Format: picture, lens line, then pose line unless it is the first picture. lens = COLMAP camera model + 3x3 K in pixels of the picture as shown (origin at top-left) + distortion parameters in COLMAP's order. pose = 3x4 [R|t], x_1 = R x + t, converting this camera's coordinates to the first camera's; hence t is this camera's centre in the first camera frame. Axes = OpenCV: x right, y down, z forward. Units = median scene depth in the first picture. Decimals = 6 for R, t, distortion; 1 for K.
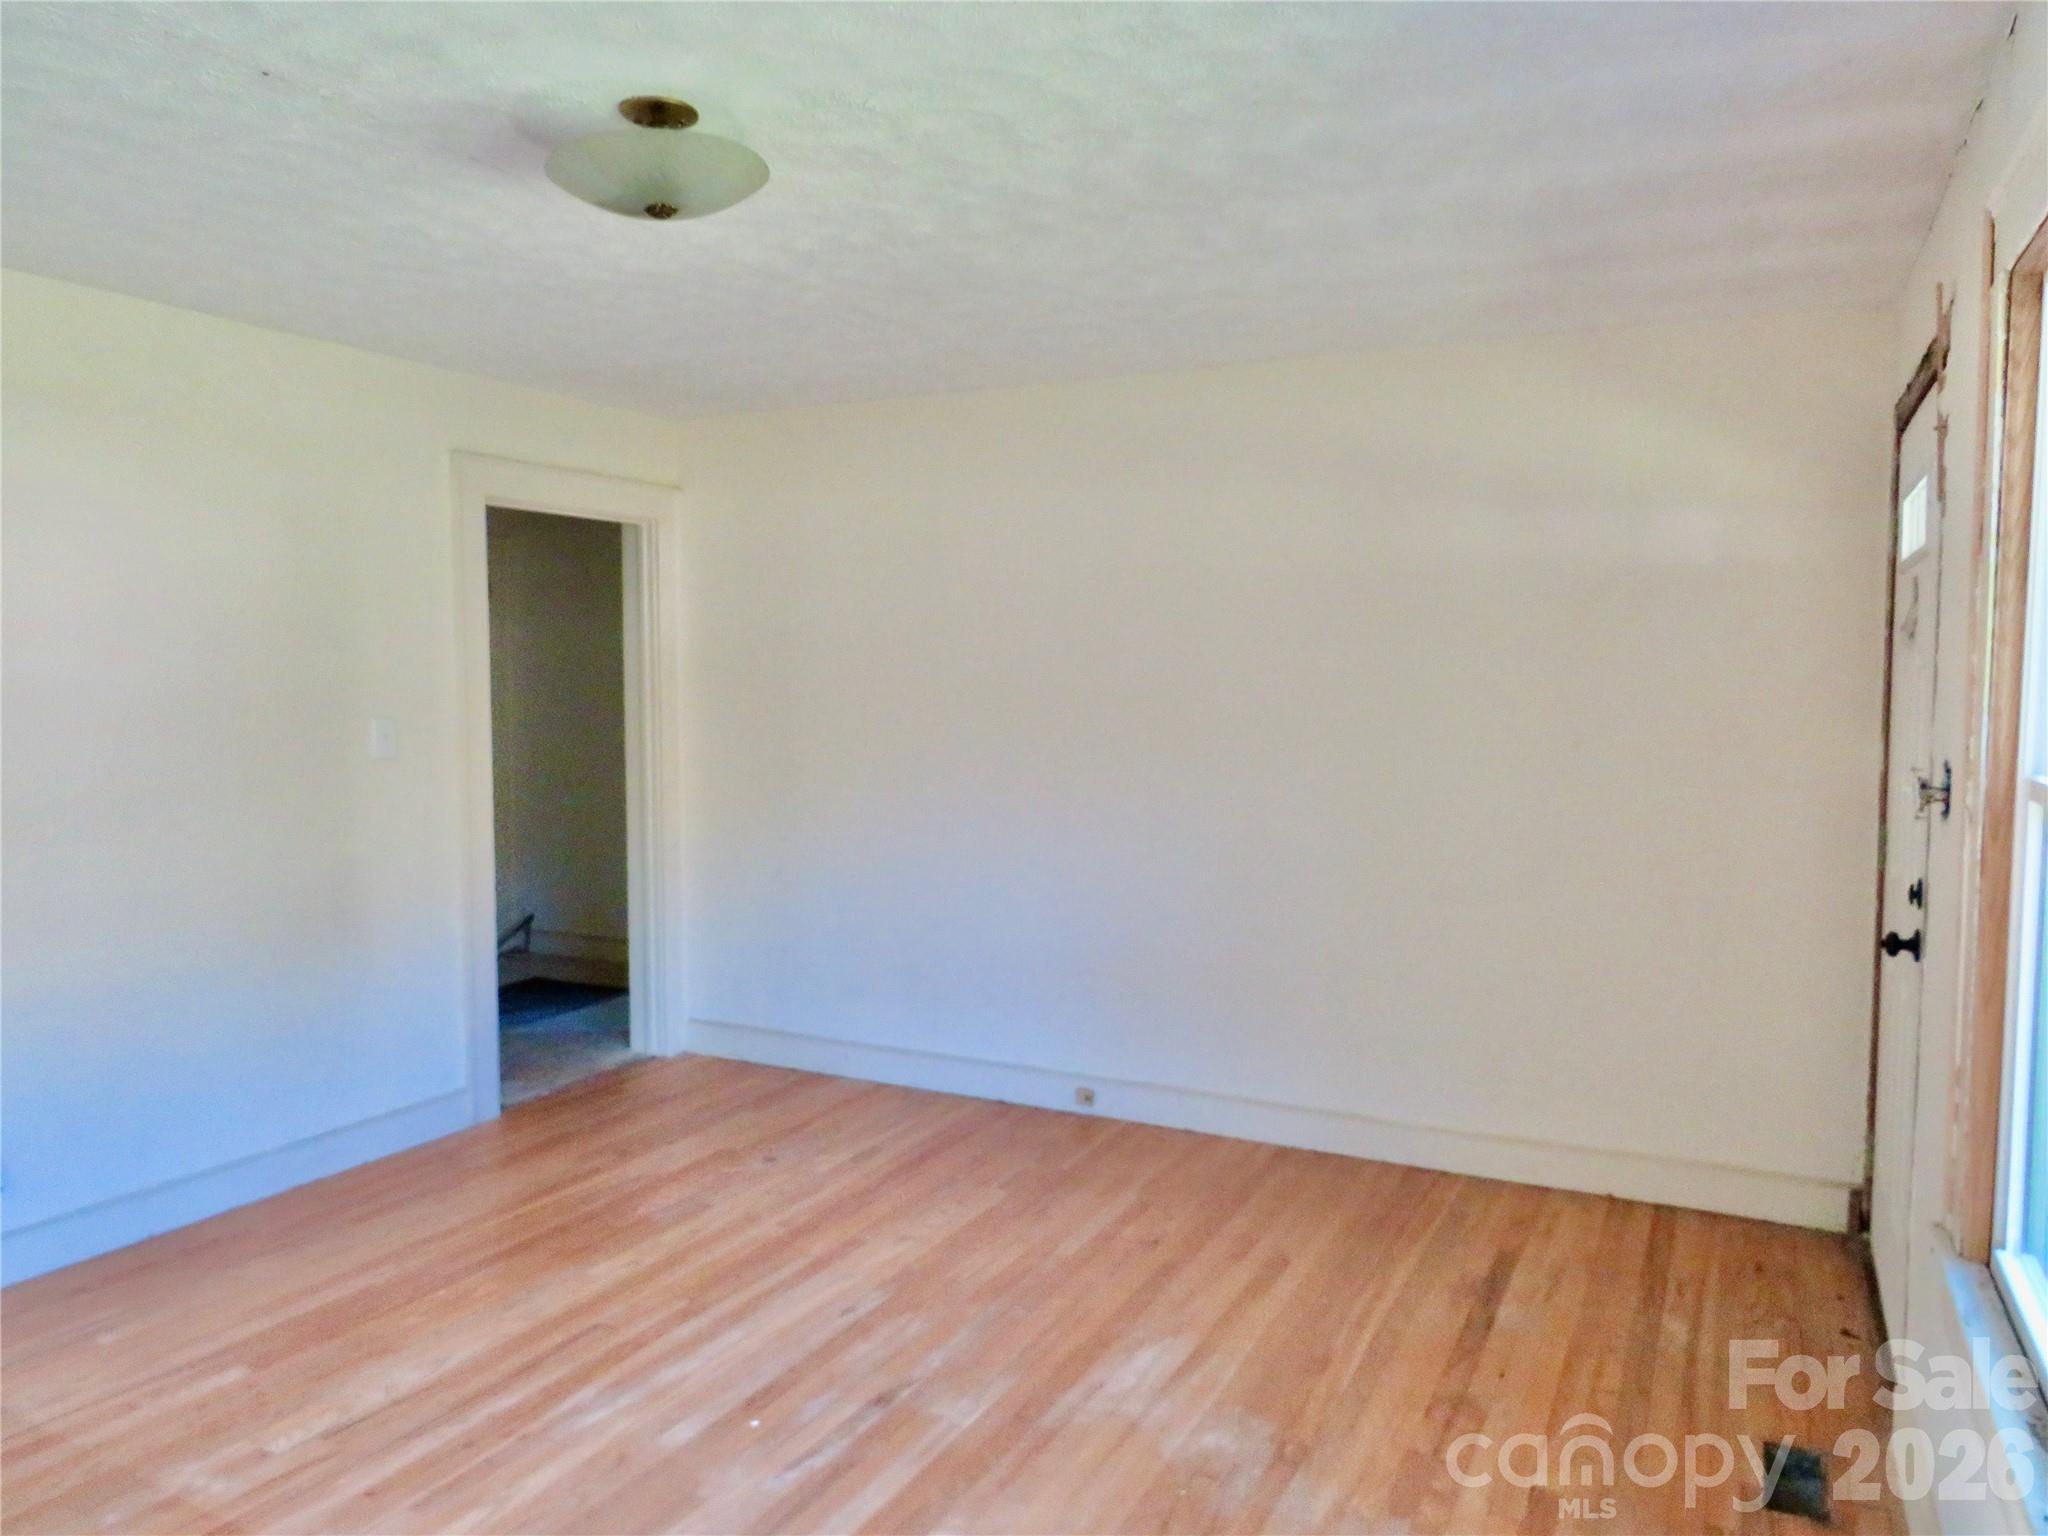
lens RADIAL K [[1462.5, 0, 1016.6], [0, 1462.5, 787.2], [0, 0, 1]] dist [0.003528, 0.006554]
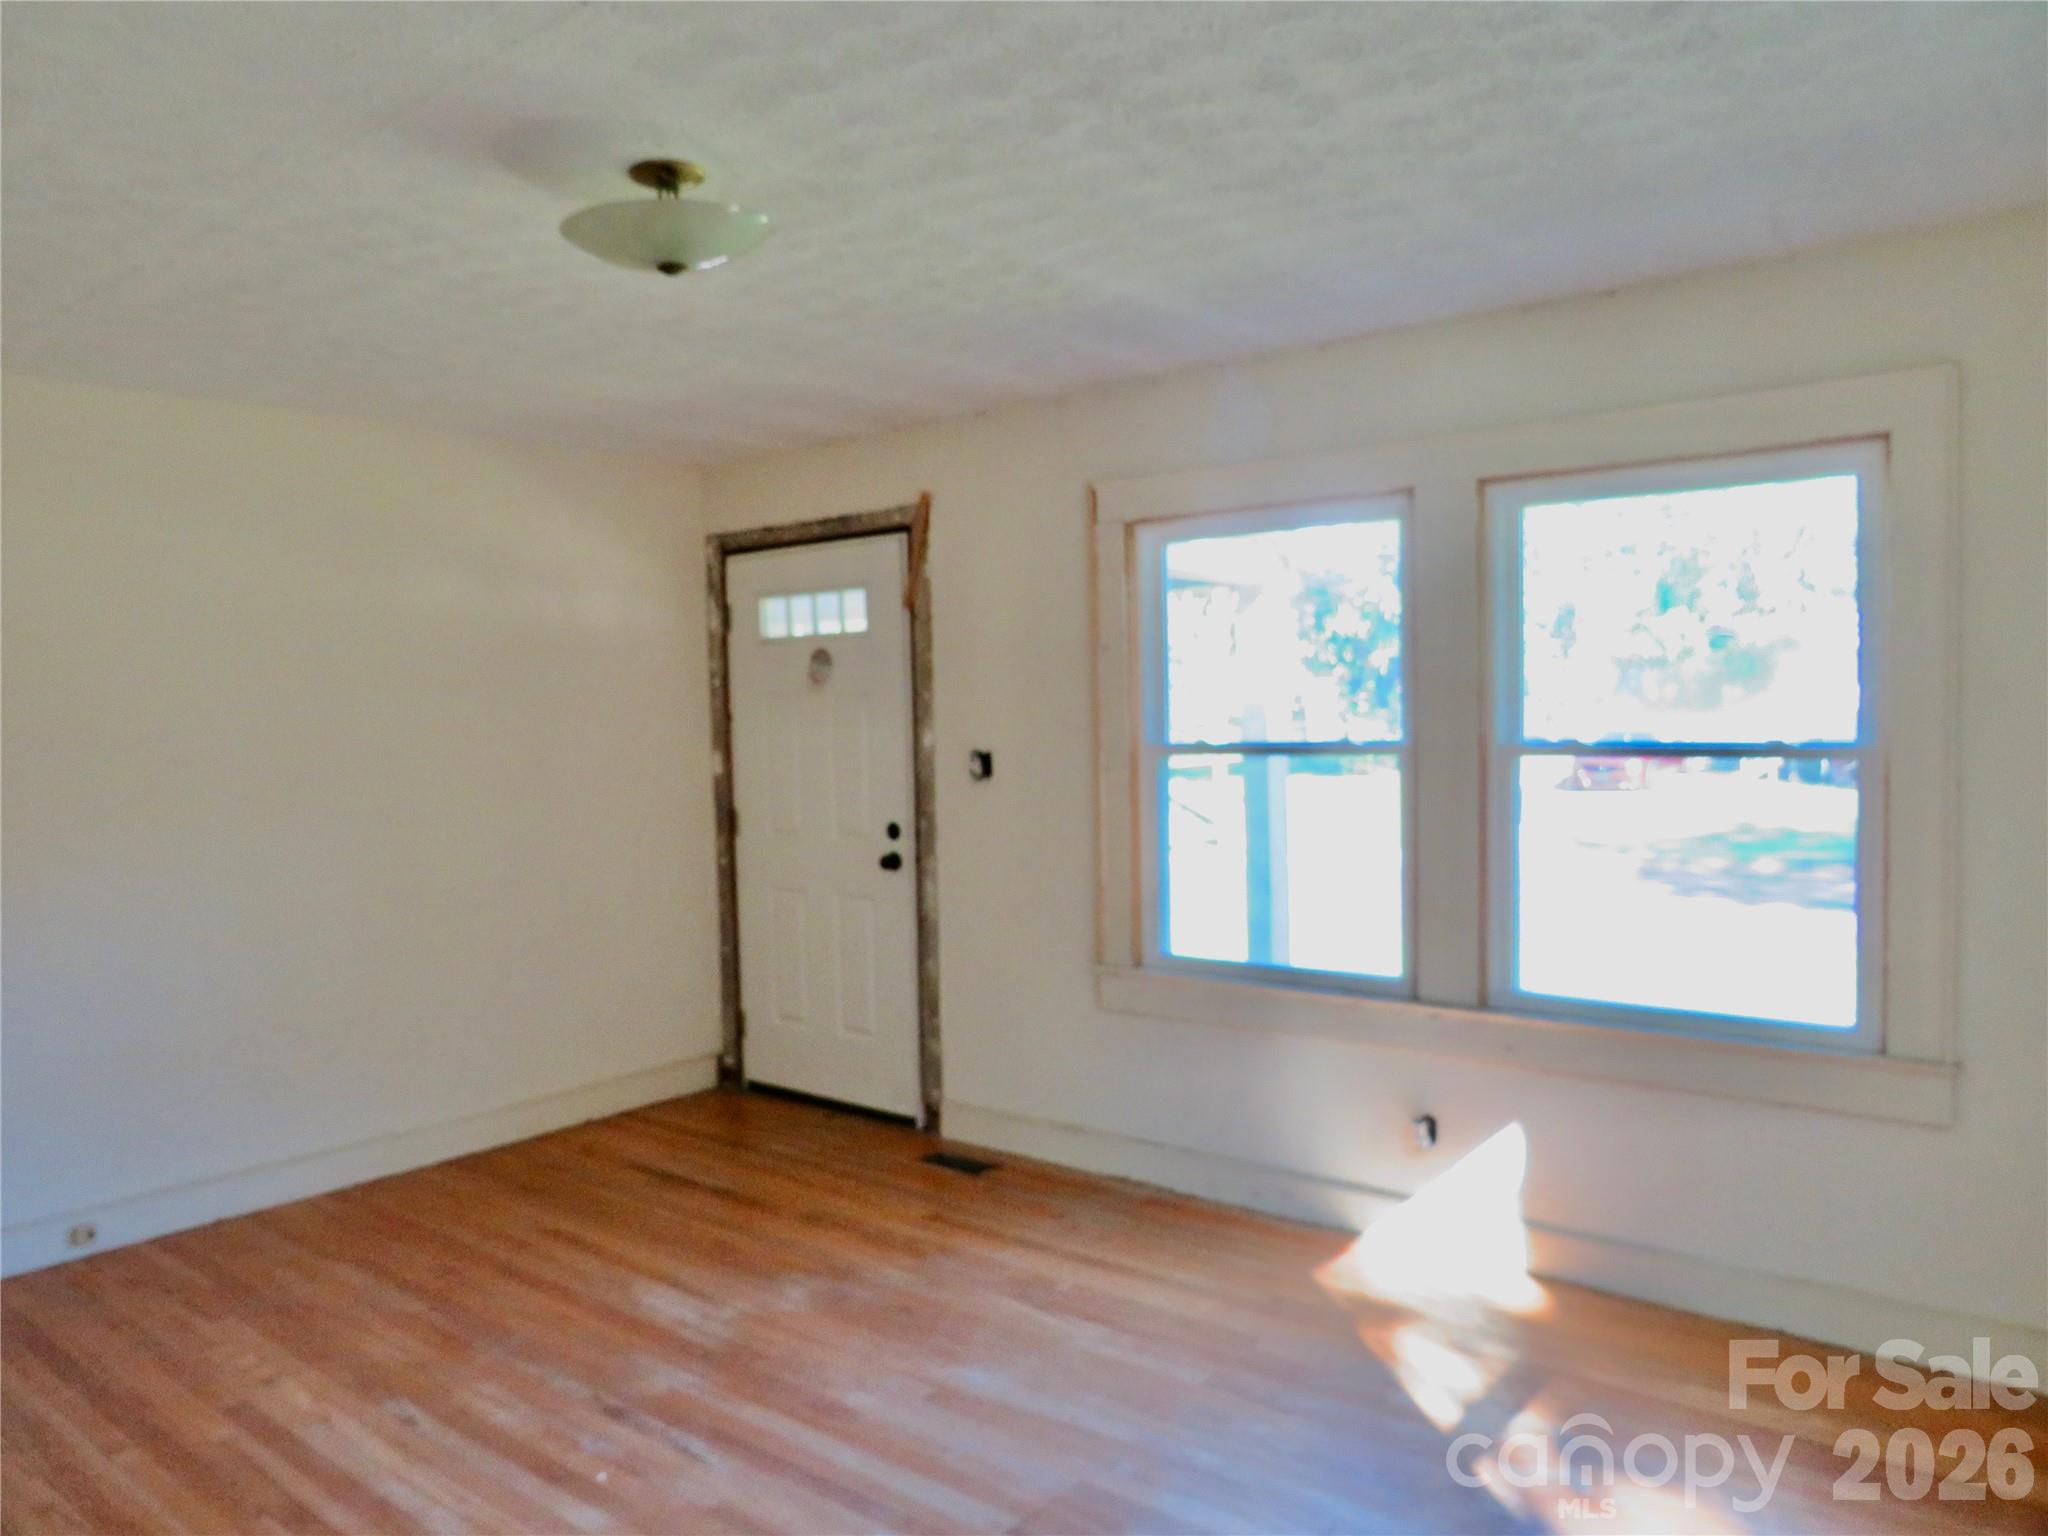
lens RADIAL K [[1462.5, 0, 1016.7], [0, 1462.5, 765.1], [0, 0, 1]] dist [0.003528, 0.006554]
pose [[0.202605, -0.043370, 0.978300, -0.884758], [0.096118, 0.995076, 0.024207, -0.029247], [-0.974532, 0.089128, 0.205776, 0.405864]]
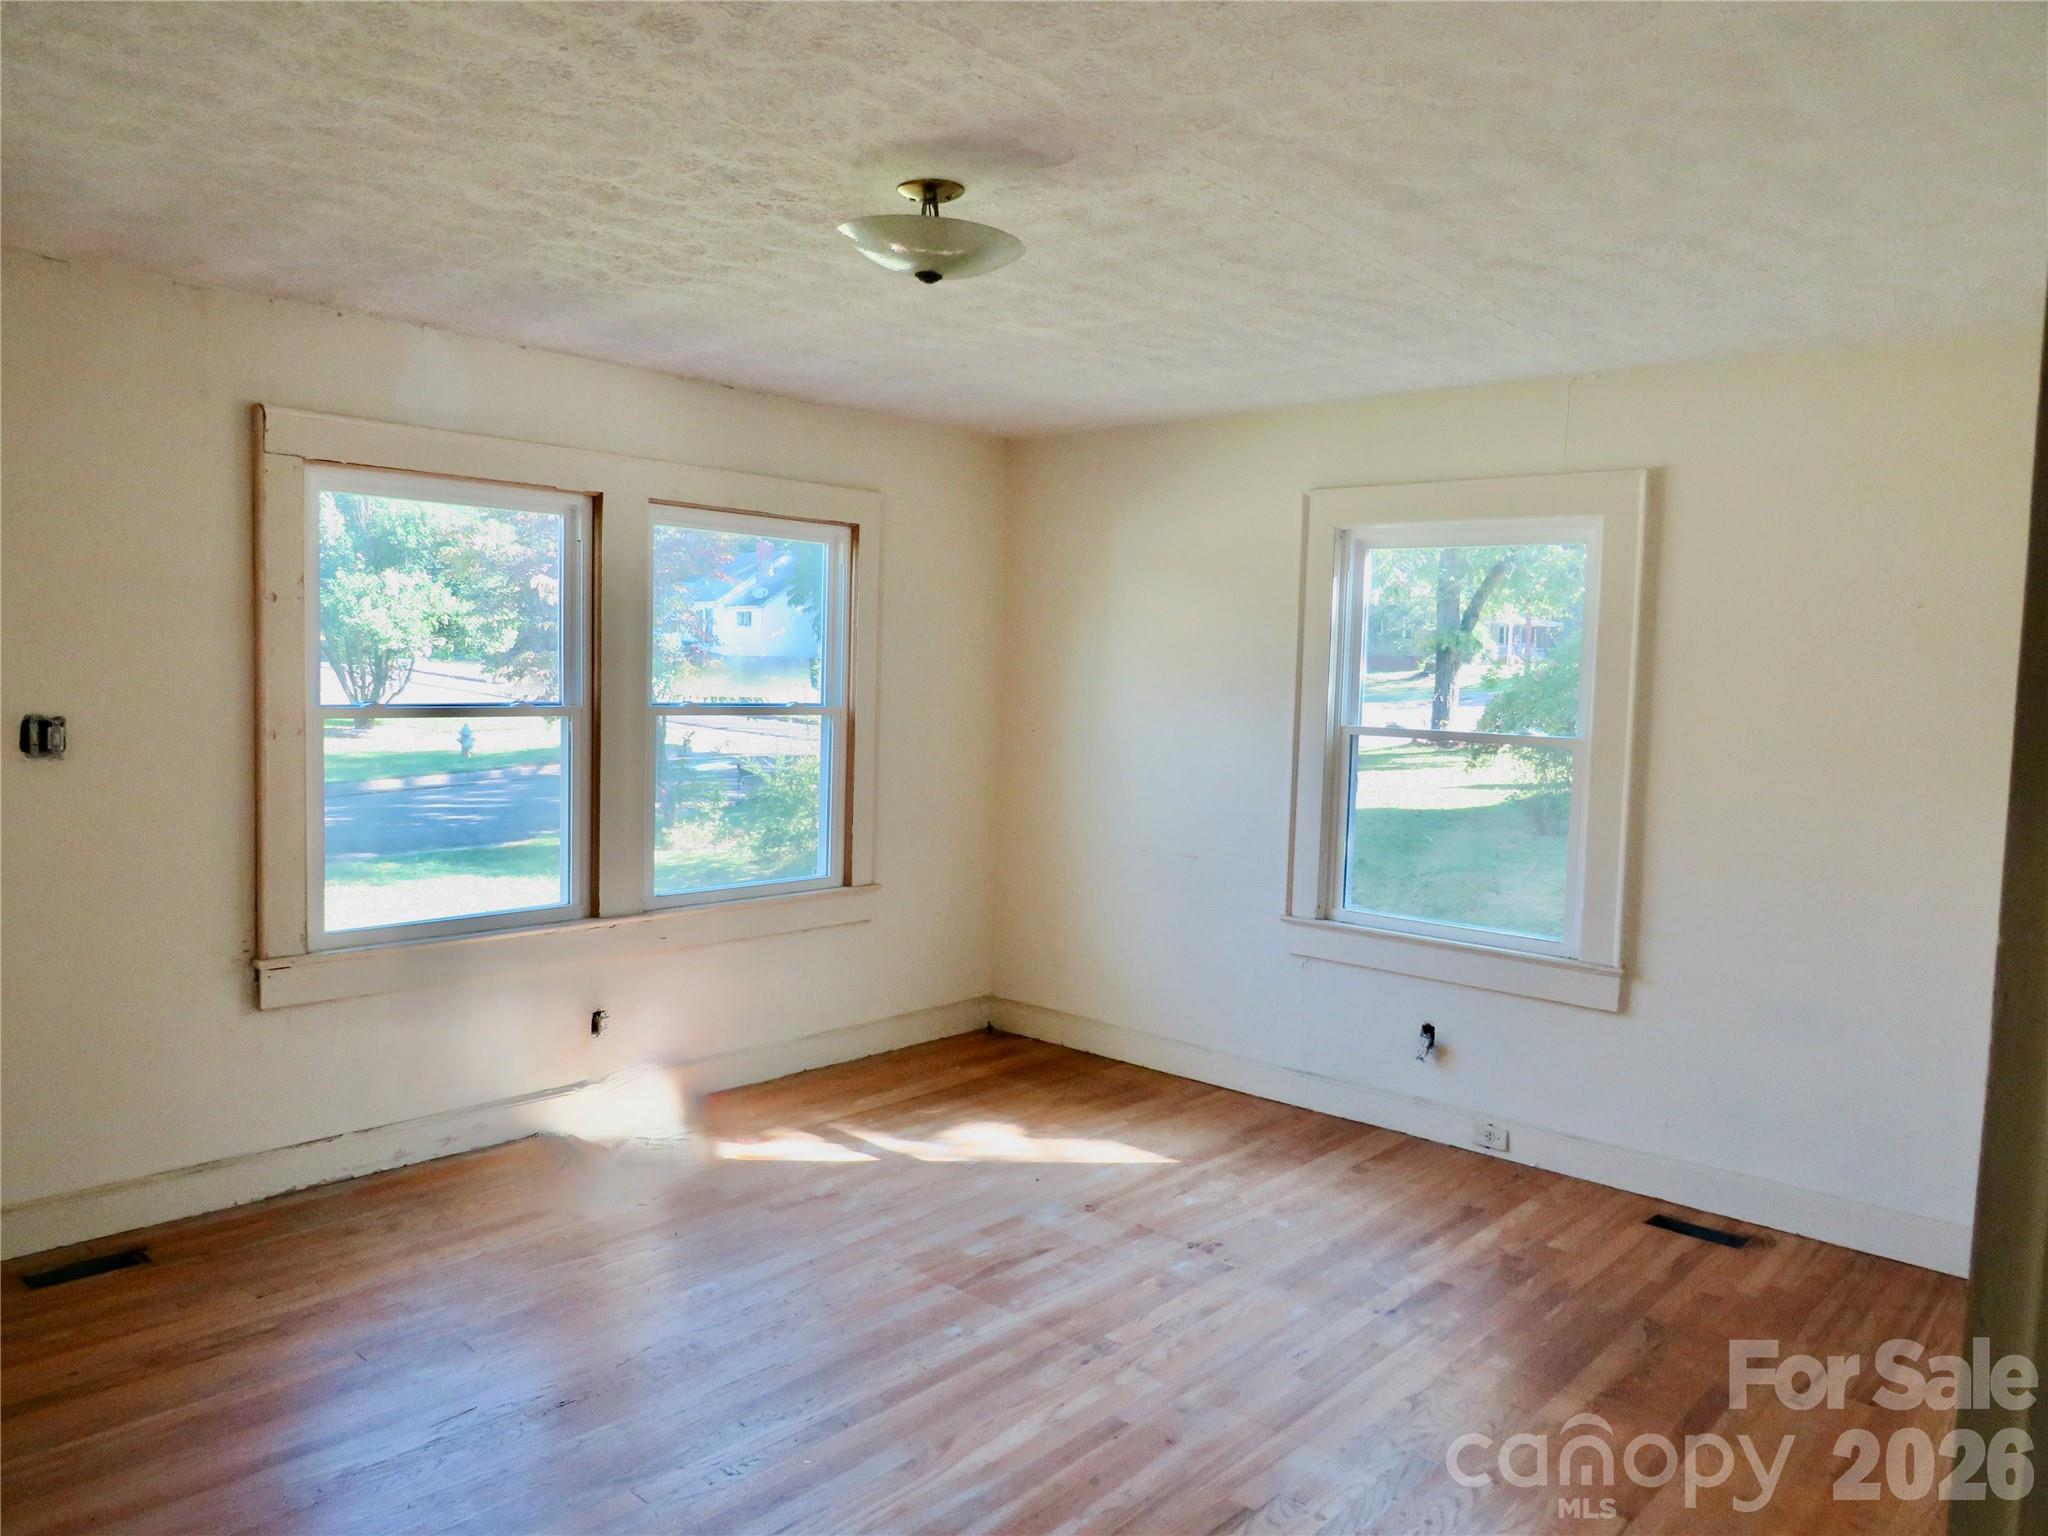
lens RADIAL K [[1462.5, 0, 1027.2], [0, 1462.5, 762.8], [0, 0, 1]] dist [0.003528, 0.006554]
pose [[-0.965863, -0.050481, 0.254089, -0.456071], [-0.013292, 0.989195, 0.146000, -0.138741], [-0.258714, 0.137639, -0.956098, 1.528710]]
